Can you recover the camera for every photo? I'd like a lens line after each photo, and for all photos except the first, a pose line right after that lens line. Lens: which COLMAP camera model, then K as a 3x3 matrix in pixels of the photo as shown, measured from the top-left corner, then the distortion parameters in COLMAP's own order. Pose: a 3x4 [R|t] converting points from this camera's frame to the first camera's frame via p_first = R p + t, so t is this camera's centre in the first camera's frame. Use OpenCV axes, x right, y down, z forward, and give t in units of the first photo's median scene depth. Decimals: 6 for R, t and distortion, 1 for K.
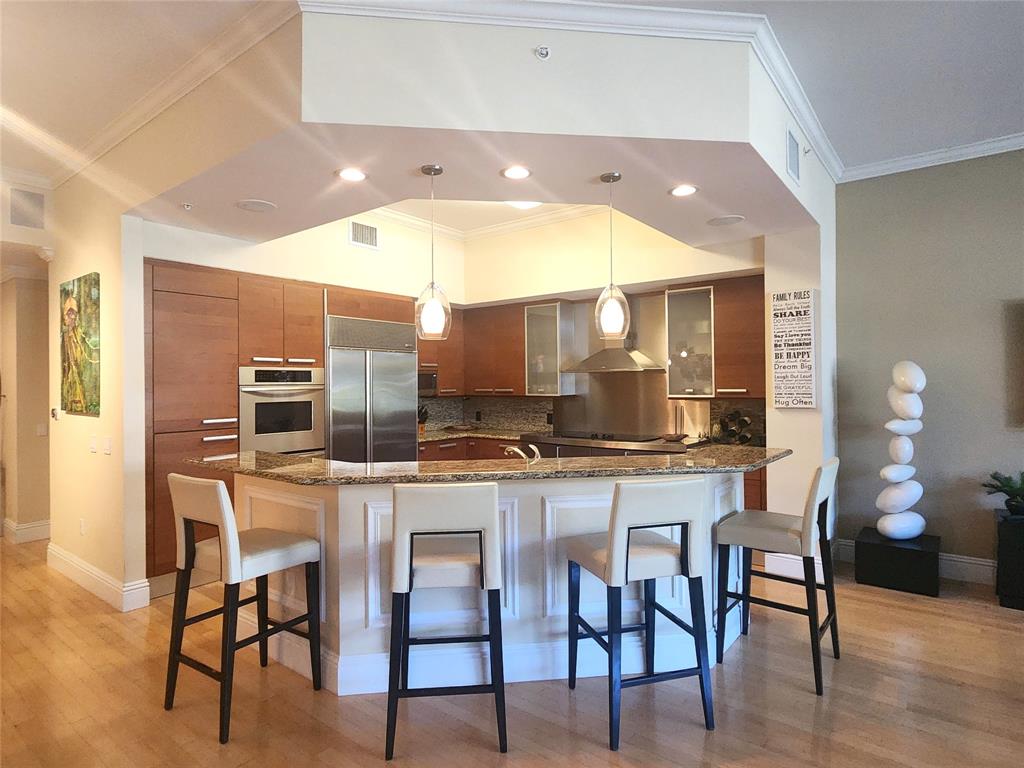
lens RADIAL K [[568.7, 0, 512.0], [0, 568.7, 384.0], [0, 0, 1]] dist [-0.000458, 0.000744]
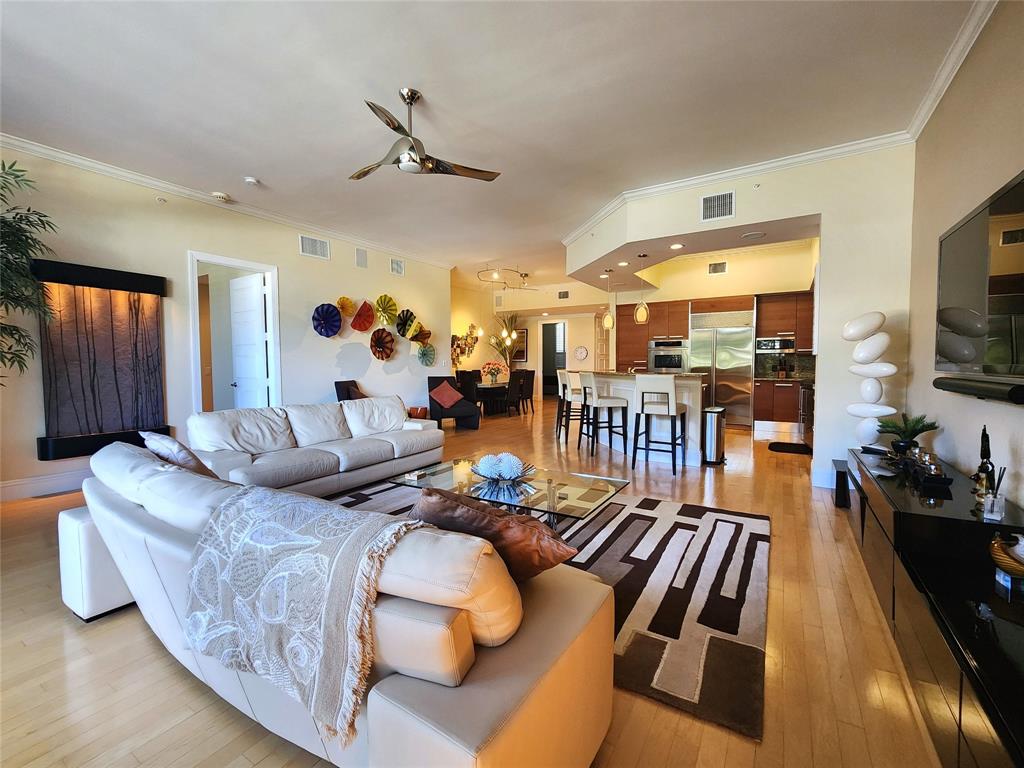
lens RADIAL K [[443.1, 0, 512.0], [0, 443.1, 384.0], [0, 0, 1]] dist [-0.000698, 0.000044]
pose [[0.095744, 0.056773, -0.993786, 1.407681], [0.012070, 0.998233, 0.058190, 0.038724], [0.995333, -0.017567, 0.094890, 0.200957]]
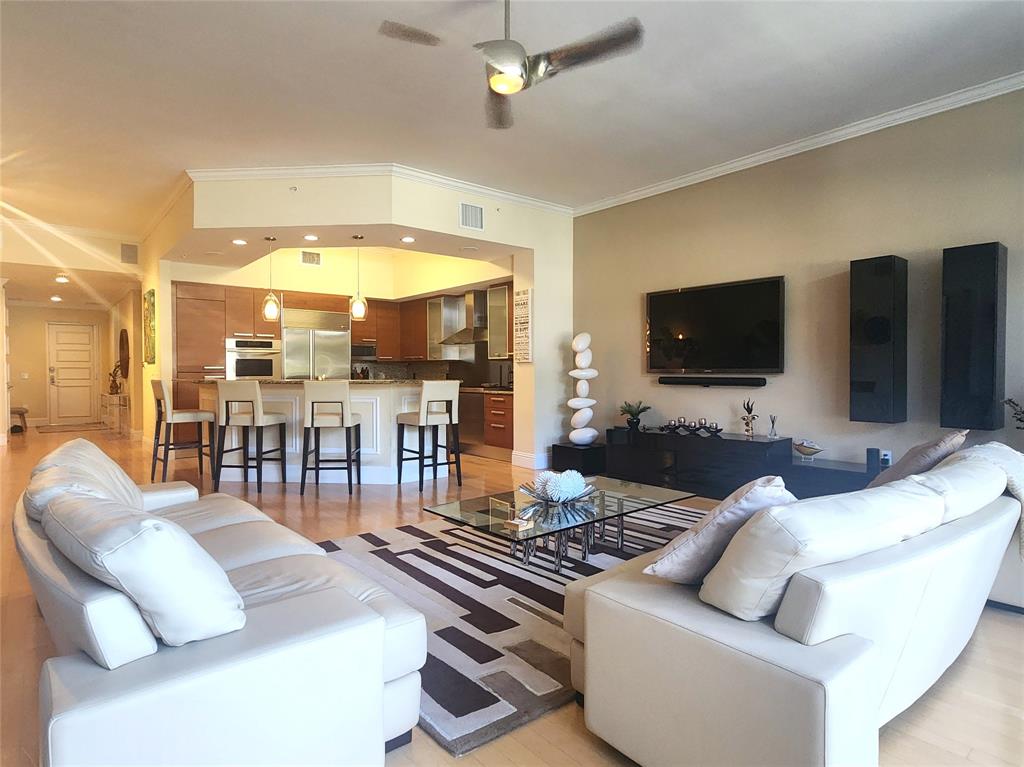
lens RADIAL K [[568.7, 0, 512.0], [0, 568.7, 383.5], [0, 0, 1]] dist [-0.000458, 0.000744]
pose [[0.976397, 0.013298, -0.215574, 0.783802], [-0.008640, 0.999709, 0.022538, 0.062985], [0.215811, -0.020143, 0.976227, -0.559722]]
